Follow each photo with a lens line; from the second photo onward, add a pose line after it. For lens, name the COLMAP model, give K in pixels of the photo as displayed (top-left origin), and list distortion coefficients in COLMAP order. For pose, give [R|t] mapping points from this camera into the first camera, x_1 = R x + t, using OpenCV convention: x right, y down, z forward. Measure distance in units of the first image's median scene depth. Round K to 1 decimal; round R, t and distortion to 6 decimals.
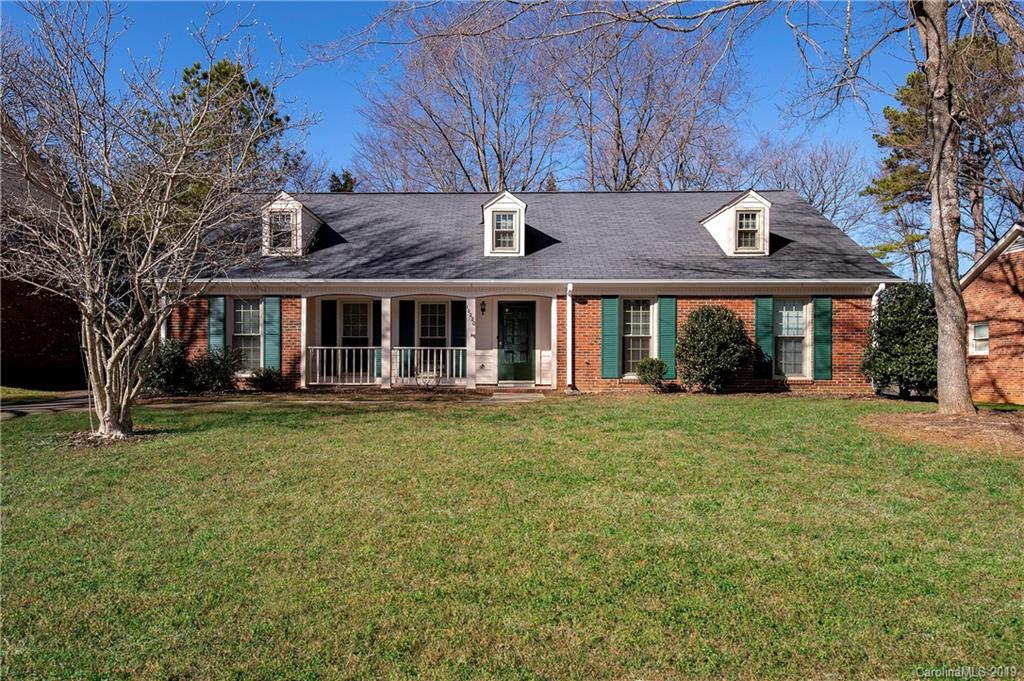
lens RADIAL K [[587.9, 0, 510.6], [0, 587.9, 343.4], [0, 0, 1]] dist [-0.003895, -0.000136]
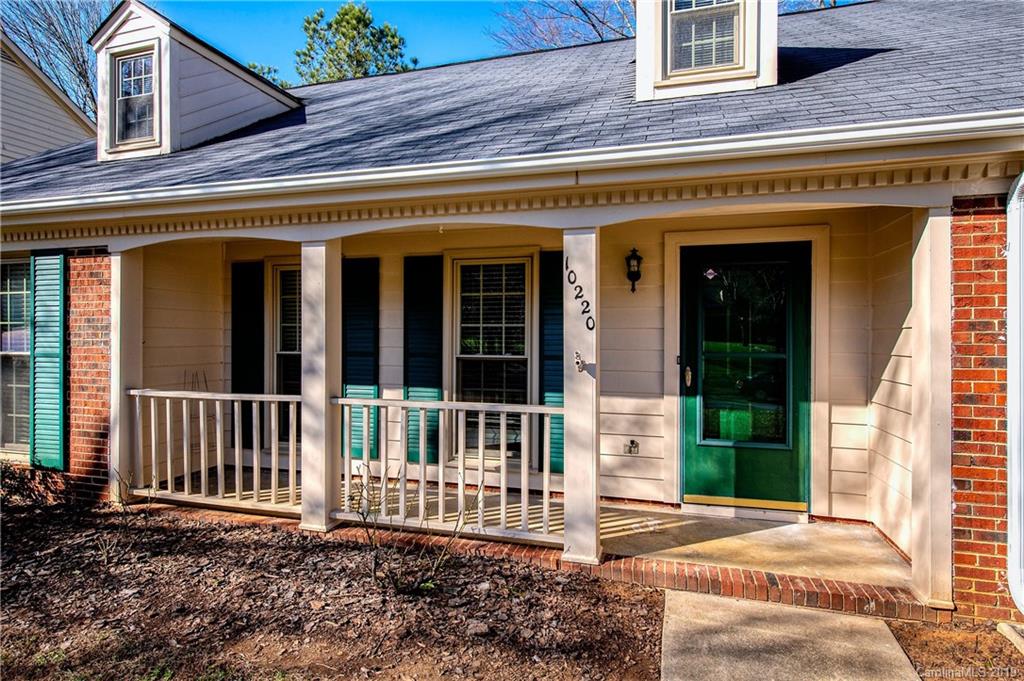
lens RADIAL K [[564.6, 0, 513.9], [0, 564.6, 329.4], [0, 0, 1]] dist [0.003213, 0.000178]
pose [[0.957508, -0.001045, -0.288404, -0.020827], [0.007514, 0.999744, 0.021326, -0.035263], [0.288308, -0.022587, 0.957271, 0.696288]]
